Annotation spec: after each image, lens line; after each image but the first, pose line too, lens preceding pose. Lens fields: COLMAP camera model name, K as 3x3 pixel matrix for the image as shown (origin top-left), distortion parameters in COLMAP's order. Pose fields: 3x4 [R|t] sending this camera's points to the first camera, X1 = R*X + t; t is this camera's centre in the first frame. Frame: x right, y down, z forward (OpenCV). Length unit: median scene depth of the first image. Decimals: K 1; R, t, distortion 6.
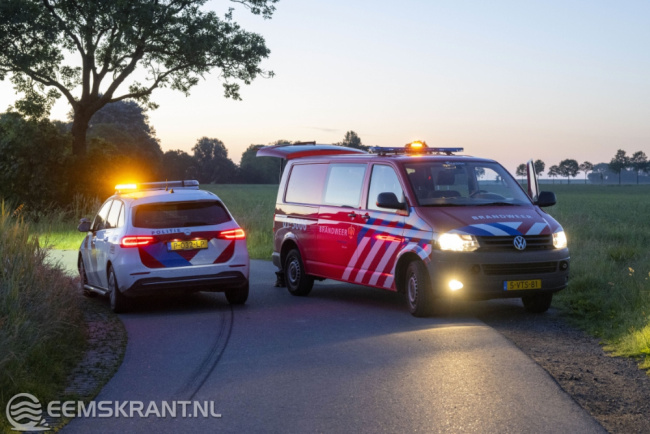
lens RADIAL K [[1186.2, 0, 324.6], [0, 1186.2, 216.0], [0, 0, 1]] dist [0.002879, 0.000000]
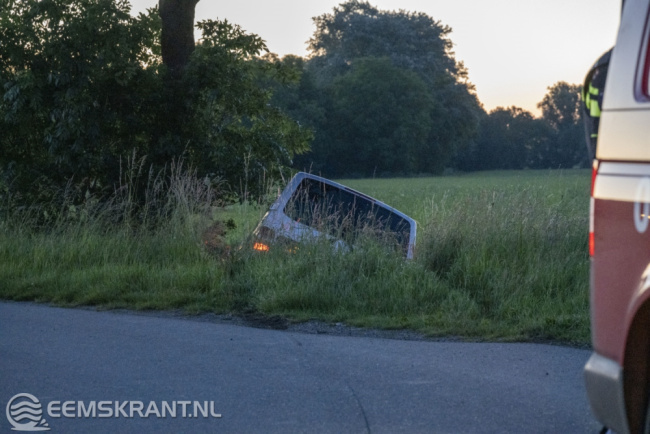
lens RADIAL K [[2171.0, 0, 326.7], [0, 2171.0, 215.5], [0, 0, 1]] dist [-0.276632, 0.000000]
pose [[0.977675, -0.008182, -0.209964, -0.005190], [0.006718, 0.999948, -0.007683, 0.004883], [0.210016, 0.006101, 0.977679, 0.288855]]
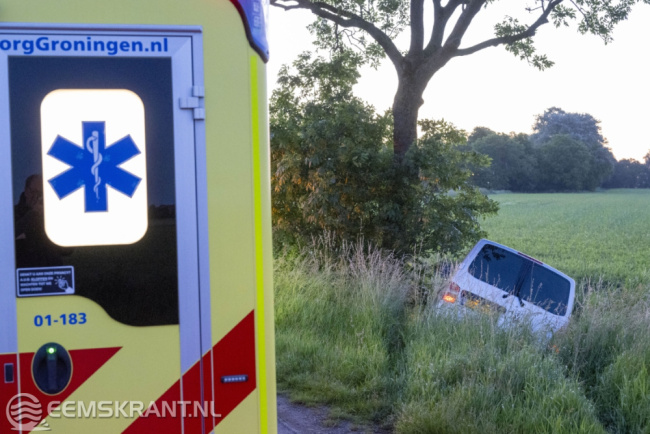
lens RADIAL K [[970.3, 0, 320.5], [0, 970.3, 211.4], [0, 0, 1]] dist [-0.006467, 0.000000]
pose [[0.907565, 0.018761, -0.419492, -0.047917], [-0.019644, 0.999805, 0.002214, -0.022504], [0.419452, 0.006231, 0.907756, 0.548140]]
